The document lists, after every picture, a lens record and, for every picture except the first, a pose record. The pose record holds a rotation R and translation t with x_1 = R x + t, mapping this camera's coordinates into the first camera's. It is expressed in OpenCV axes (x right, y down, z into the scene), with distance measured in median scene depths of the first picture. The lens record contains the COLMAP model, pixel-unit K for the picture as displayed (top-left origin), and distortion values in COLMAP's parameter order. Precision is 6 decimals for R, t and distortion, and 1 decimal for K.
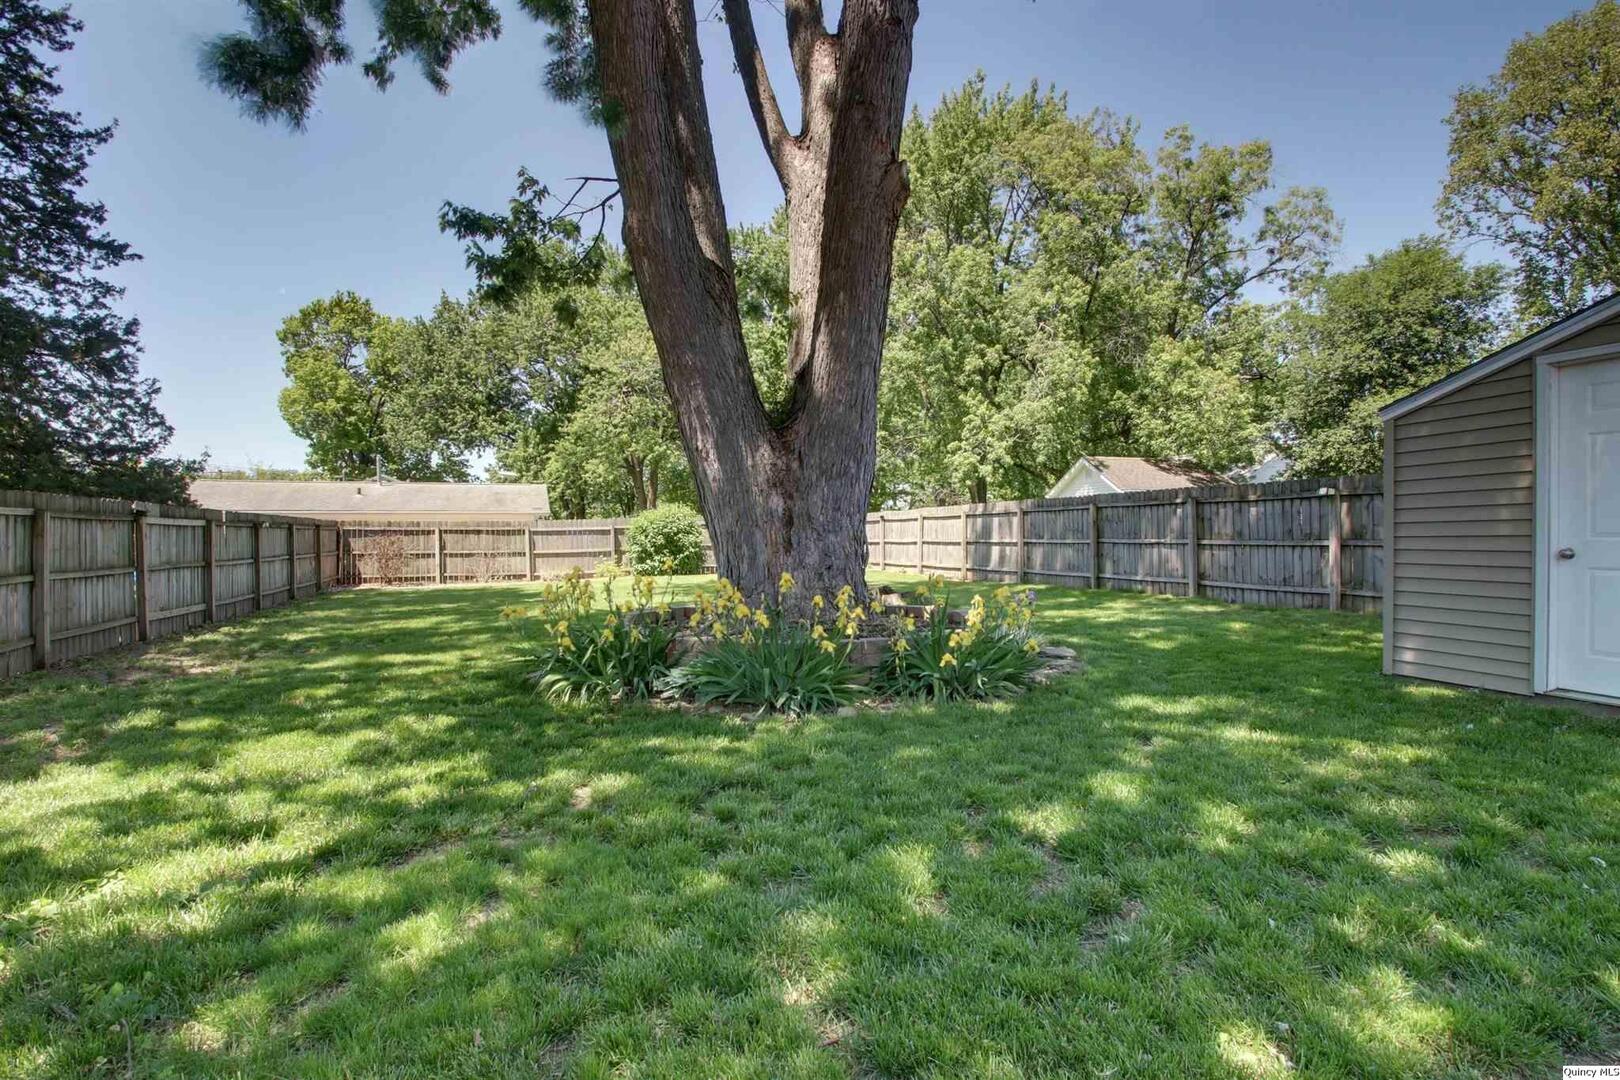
lens RADIAL K [[772.3, 0, 810.0], [0, 772.3, 540.0], [0, 0, 1]] dist [0.001025, -0.000021]
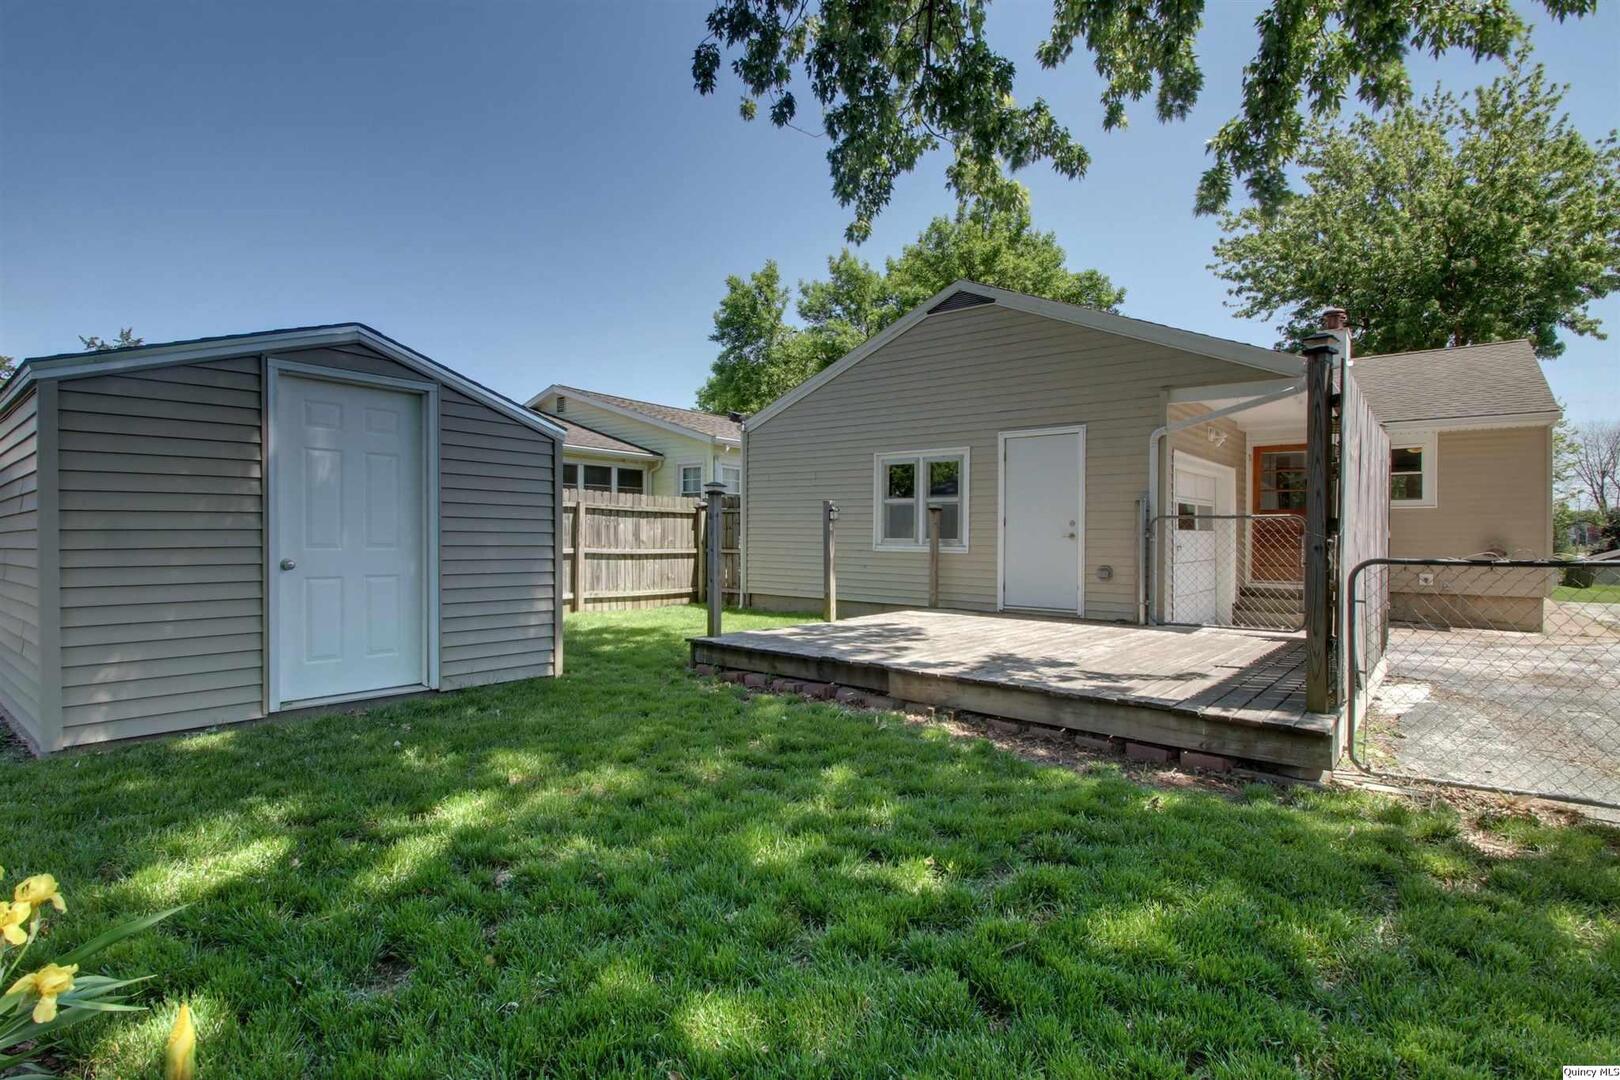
lens RADIAL K [[772.3, 0, 810.0], [0, 772.3, 540.0], [0, 0, 1]] dist [0.001025, -0.000021]
pose [[-0.526519, 0.005182, 0.850148, -0.218708], [0.005434, 0.999982, -0.002730, -0.008597], [-0.850146, 0.003182, -0.526537, 0.926968]]
